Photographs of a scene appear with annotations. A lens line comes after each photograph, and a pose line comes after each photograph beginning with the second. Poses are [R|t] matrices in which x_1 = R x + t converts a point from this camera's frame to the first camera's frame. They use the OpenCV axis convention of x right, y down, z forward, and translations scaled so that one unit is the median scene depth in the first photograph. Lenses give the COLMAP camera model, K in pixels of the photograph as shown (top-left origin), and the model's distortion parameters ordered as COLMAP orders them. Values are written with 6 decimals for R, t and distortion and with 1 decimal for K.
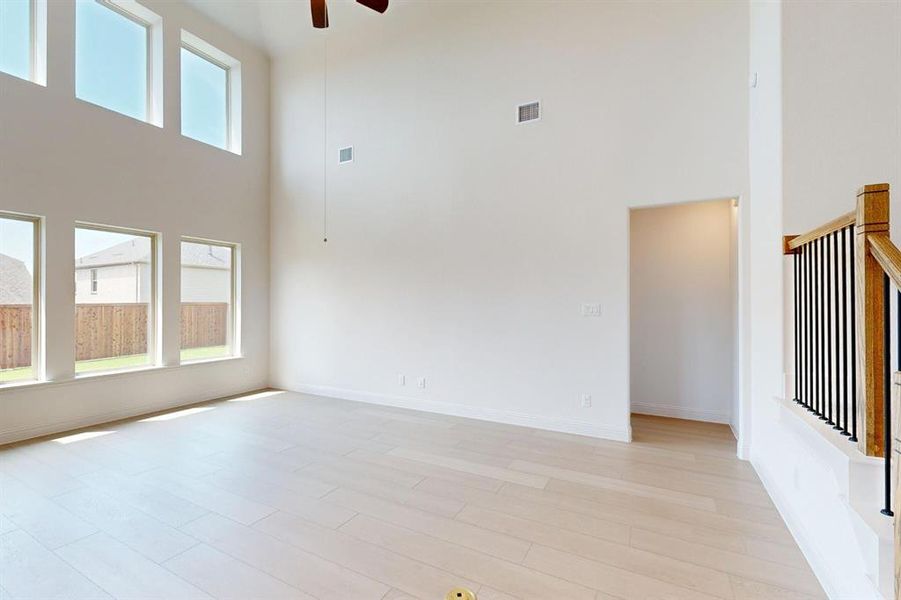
lens RADIAL K [[391.4, 0, 443.6], [0, 391.4, 303.9], [0, 0, 1]] dist [0.001620, -0.000049]
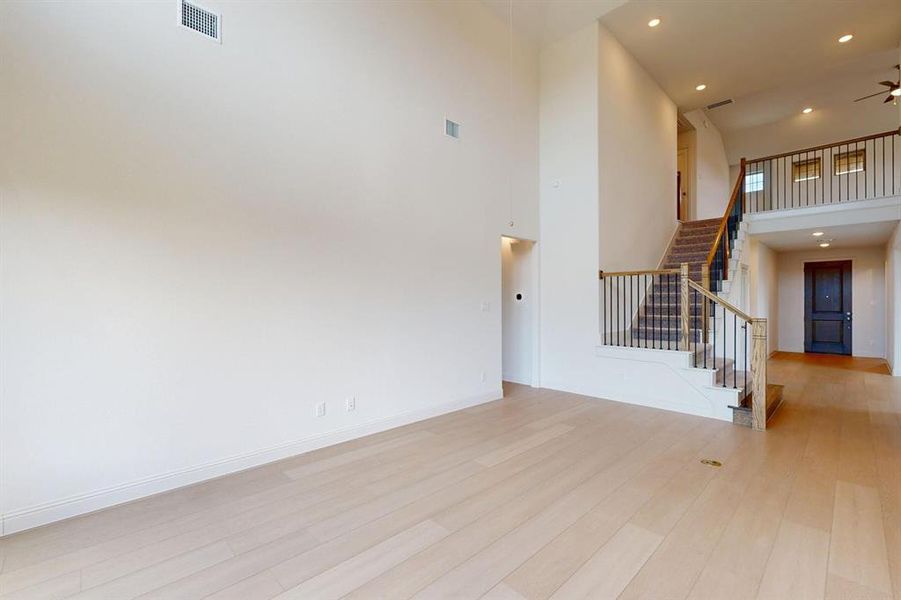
lens RADIAL K [[391.4, 0, 451.8], [0, 391.4, 303.8], [0, 0, 1]] dist [0.001620, -0.000049]
pose [[0.285589, 0.009152, 0.958308, -0.955282], [0.000570, 0.999953, -0.009720, 0.020901], [-0.958352, 0.003322, 0.285571, 0.771986]]
